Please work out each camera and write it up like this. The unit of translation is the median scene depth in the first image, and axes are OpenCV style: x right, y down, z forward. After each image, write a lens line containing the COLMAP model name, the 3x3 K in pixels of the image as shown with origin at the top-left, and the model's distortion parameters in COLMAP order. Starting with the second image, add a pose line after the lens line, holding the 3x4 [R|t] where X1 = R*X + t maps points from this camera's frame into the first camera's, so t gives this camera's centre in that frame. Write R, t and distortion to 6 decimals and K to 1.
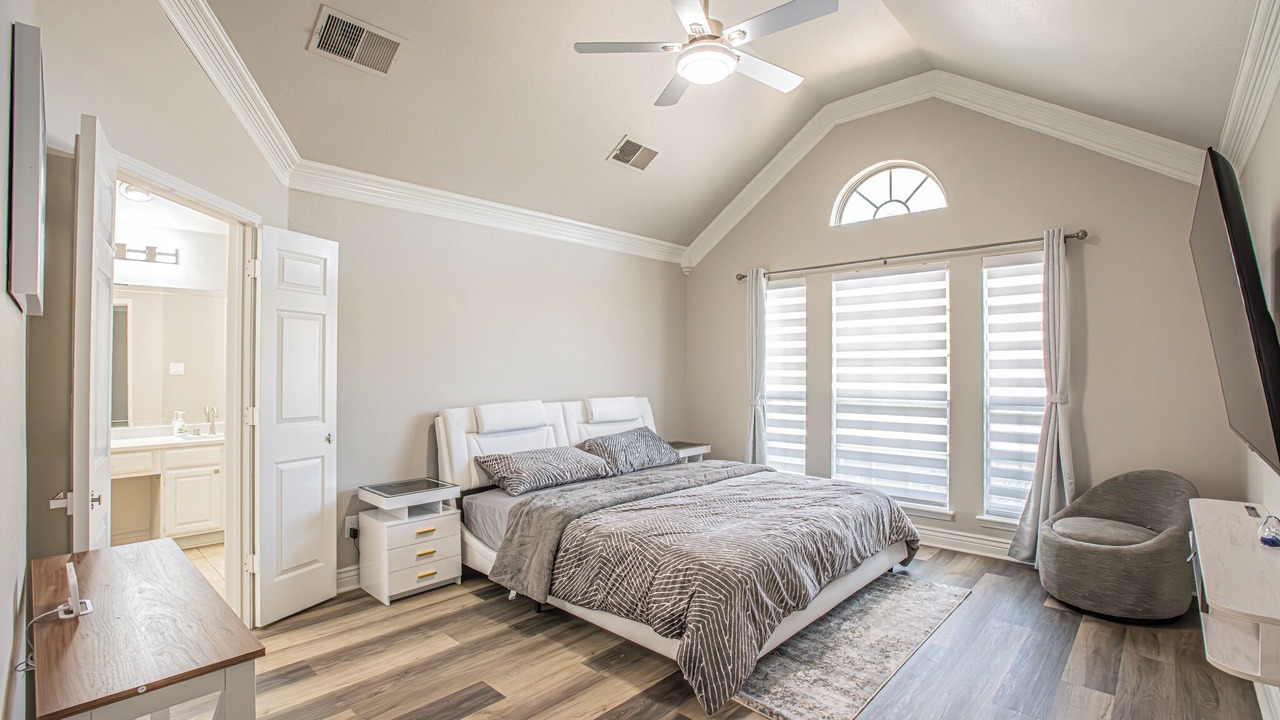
lens RADIAL K [[596.6, 0, 642.4], [0, 596.6, 364.4], [0, 0, 1]] dist [-0.003152, -0.000475]
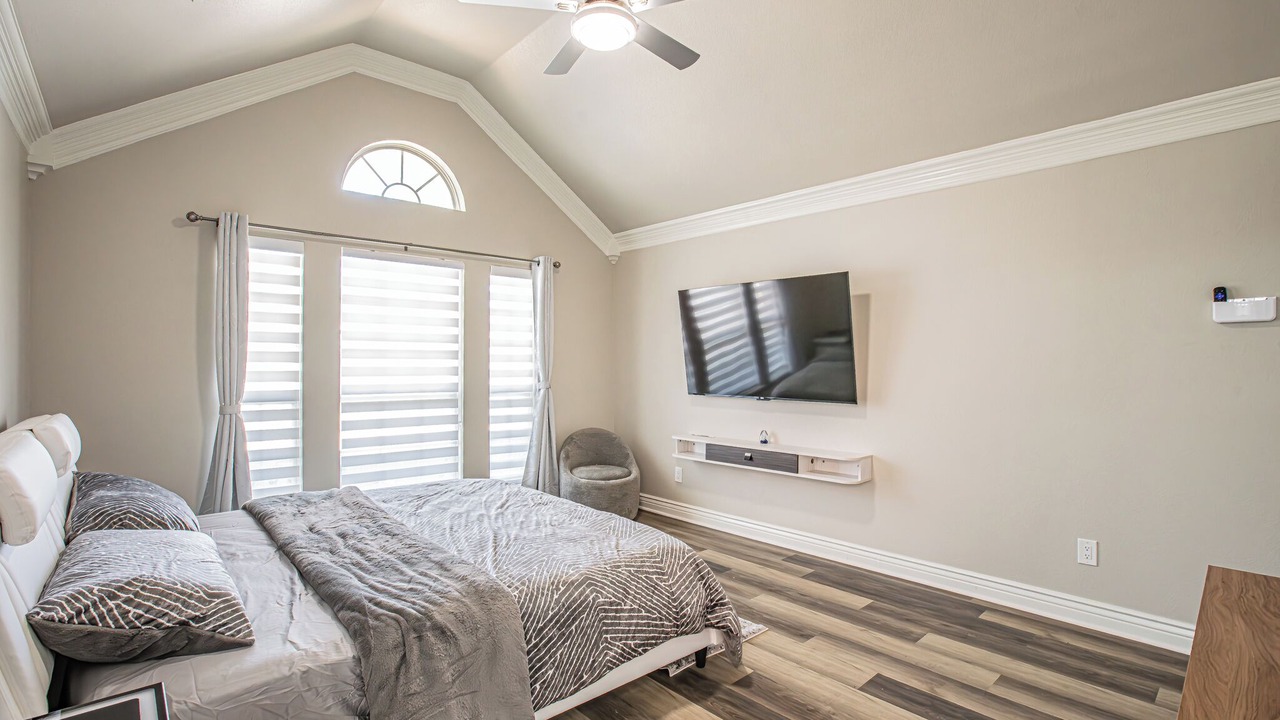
lens RADIAL K [[596.6, 0, 642.4], [0, 596.6, 364.4], [0, 0, 1]] dist [-0.003152, -0.000475]
pose [[0.130331, 0.006812, 0.991447, -0.477402], [-0.006256, 0.999962, -0.006048, 0.015634], [-0.991451, -0.005414, 0.130369, 0.504200]]
